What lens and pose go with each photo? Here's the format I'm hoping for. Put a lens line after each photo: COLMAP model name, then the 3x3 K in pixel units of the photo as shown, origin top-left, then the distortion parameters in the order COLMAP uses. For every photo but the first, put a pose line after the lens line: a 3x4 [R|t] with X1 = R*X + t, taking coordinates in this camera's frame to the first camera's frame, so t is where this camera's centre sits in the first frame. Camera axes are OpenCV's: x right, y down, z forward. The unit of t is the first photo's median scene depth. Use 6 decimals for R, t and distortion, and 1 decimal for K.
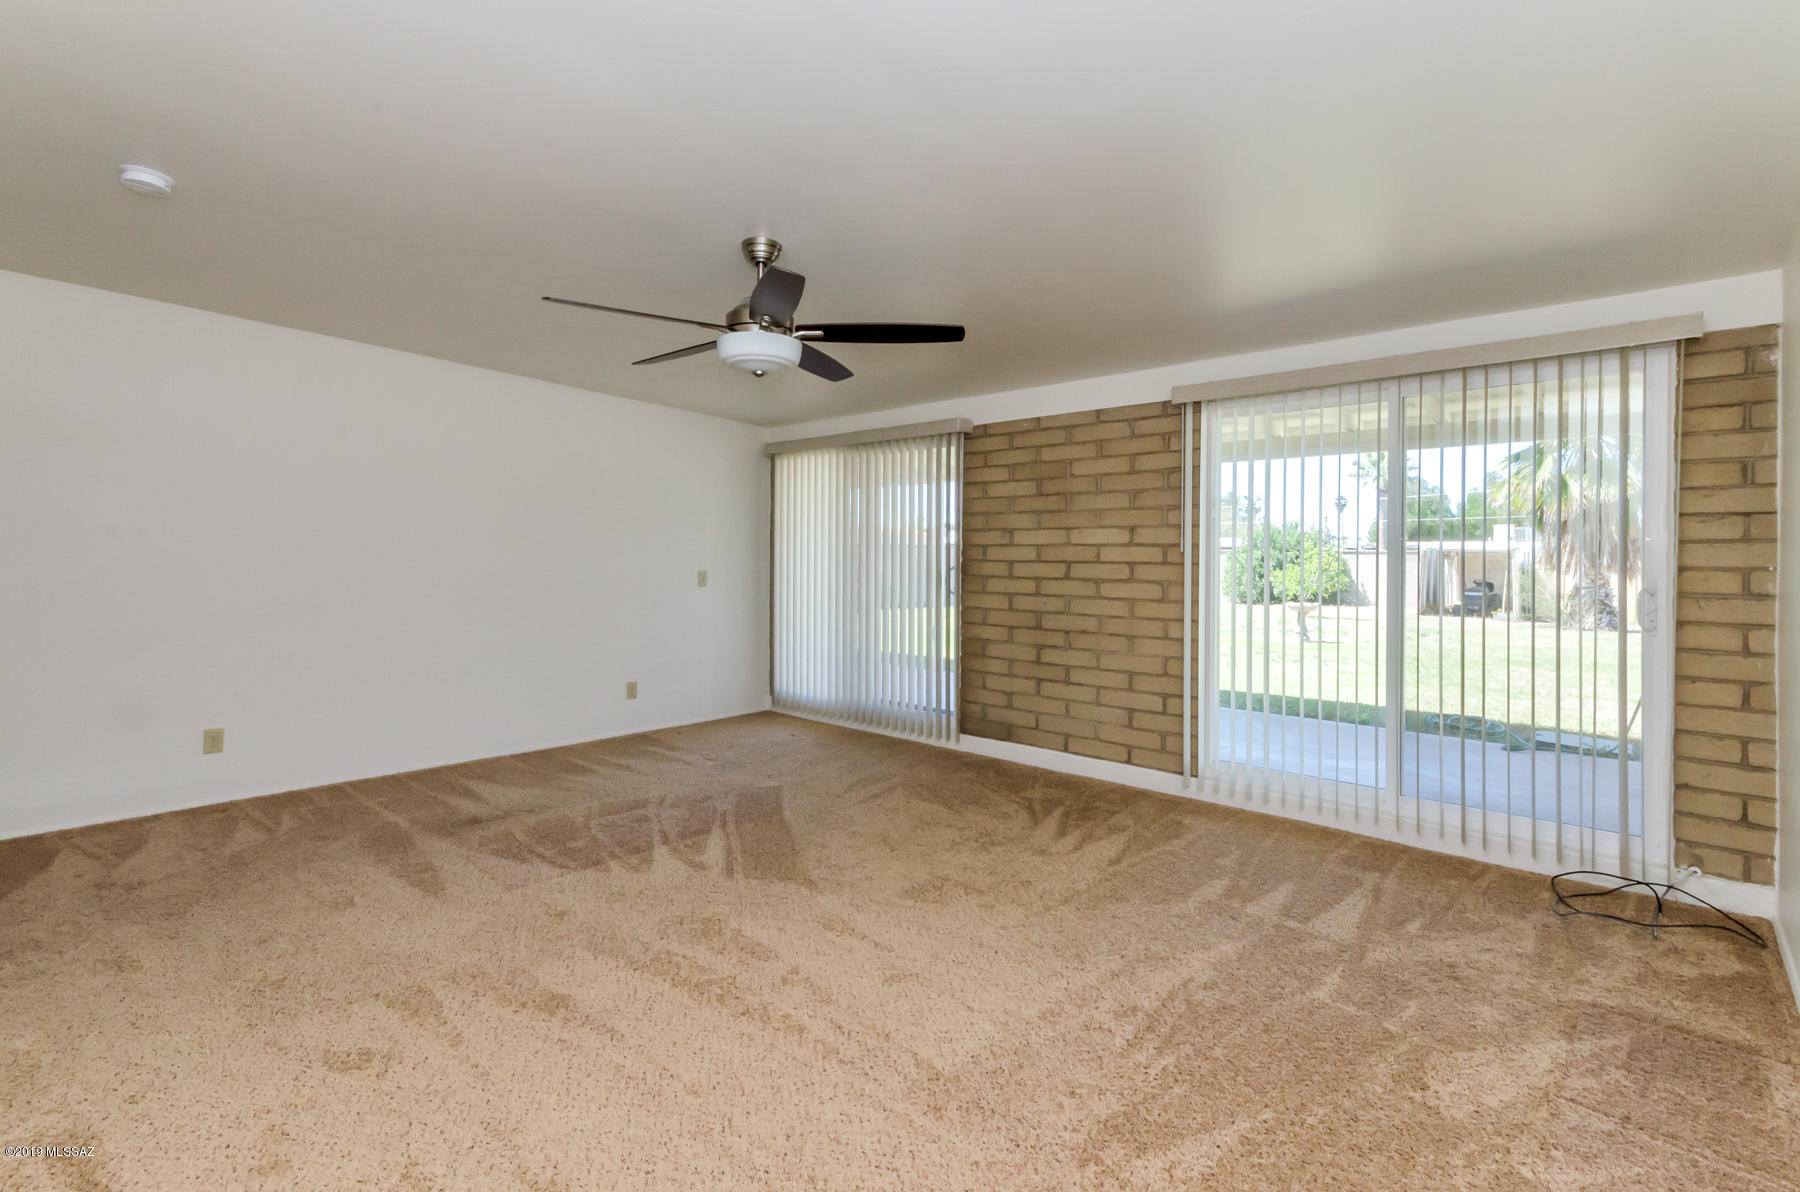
lens RADIAL K [[792.6, 0, 832.2], [0, 792.6, 540.5], [0, 0, 1]] dist [0.005176, -0.000349]
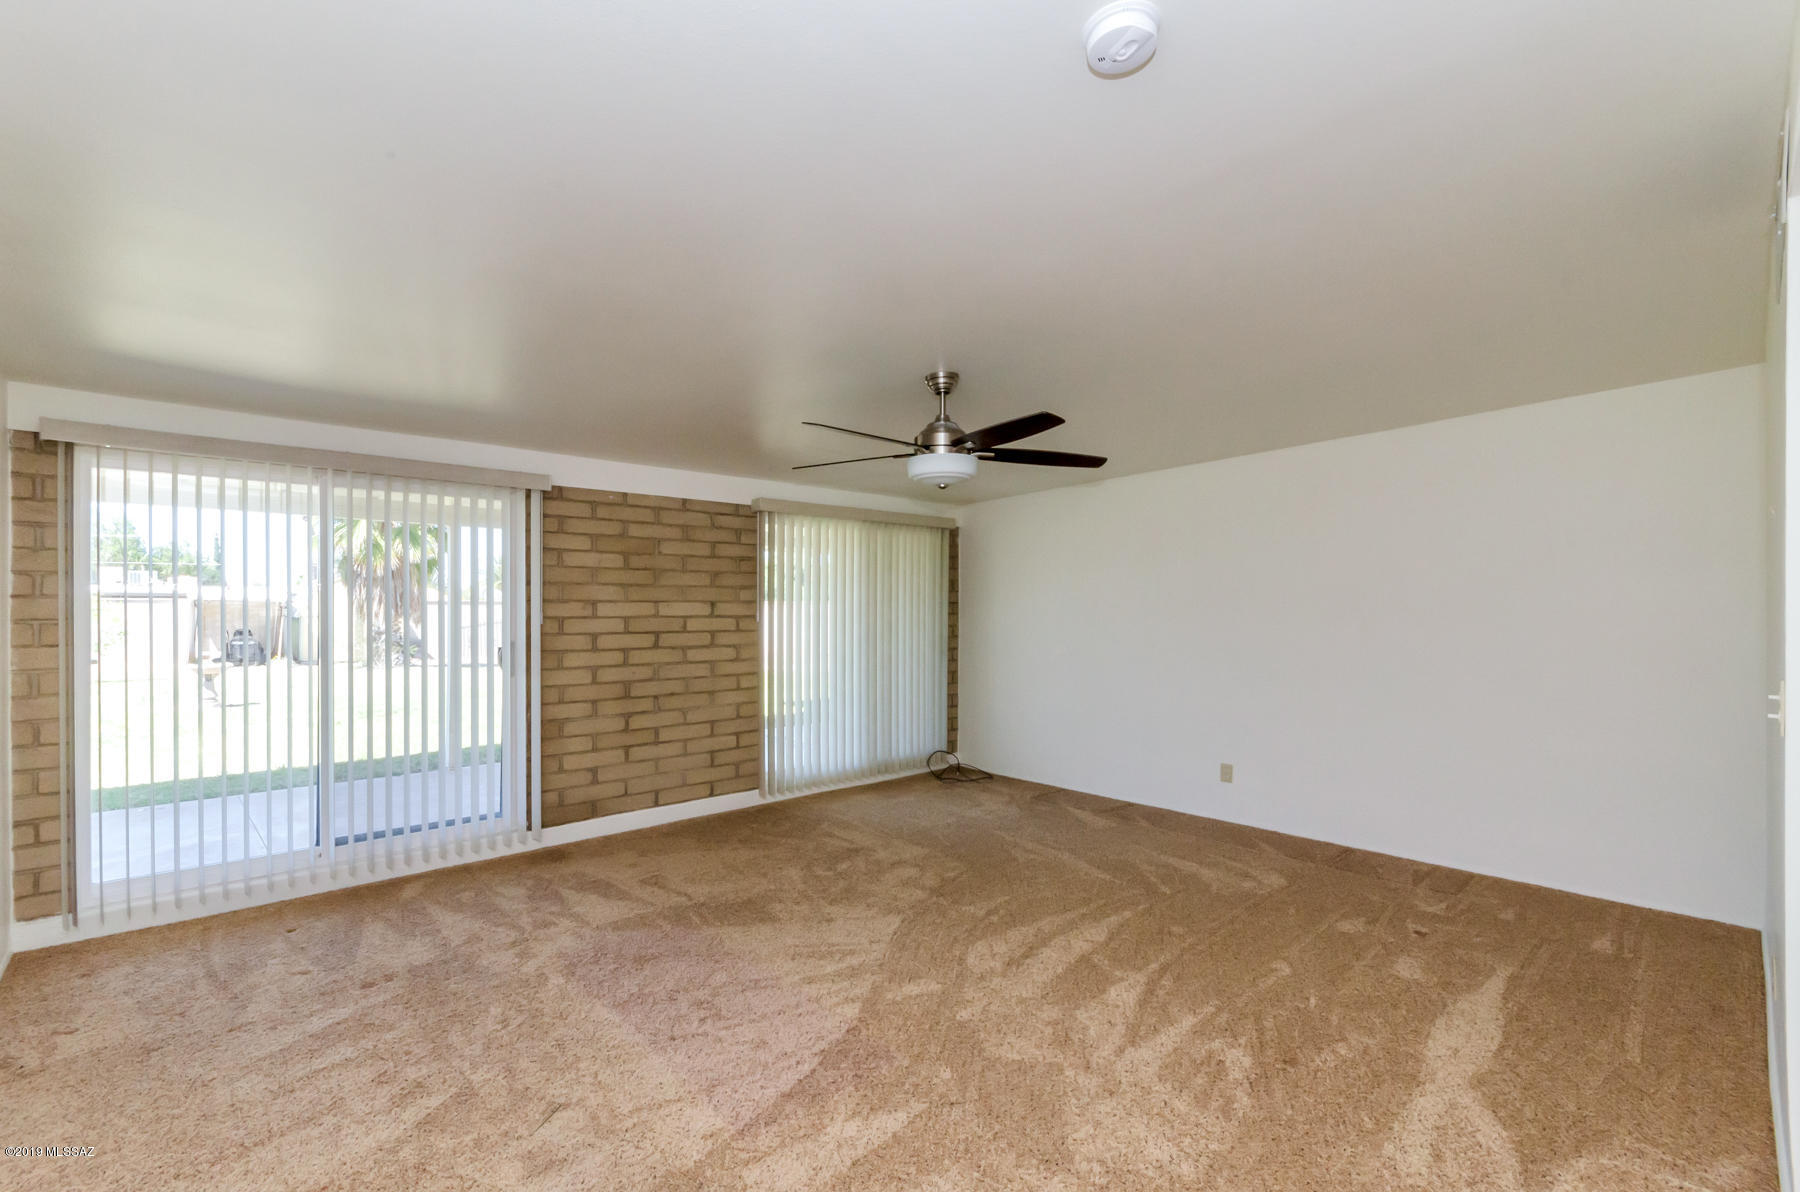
lens RADIAL K [[792.6, 0, 896.4], [0, 792.6, 609.7], [0, 0, 1]] dist [0.005176, -0.000349]
pose [[0.076346, -0.007796, 0.997051, -0.745519], [-0.015666, 0.999837, 0.009018, -0.018651], [-0.996958, -0.016309, 0.076211, 0.575014]]
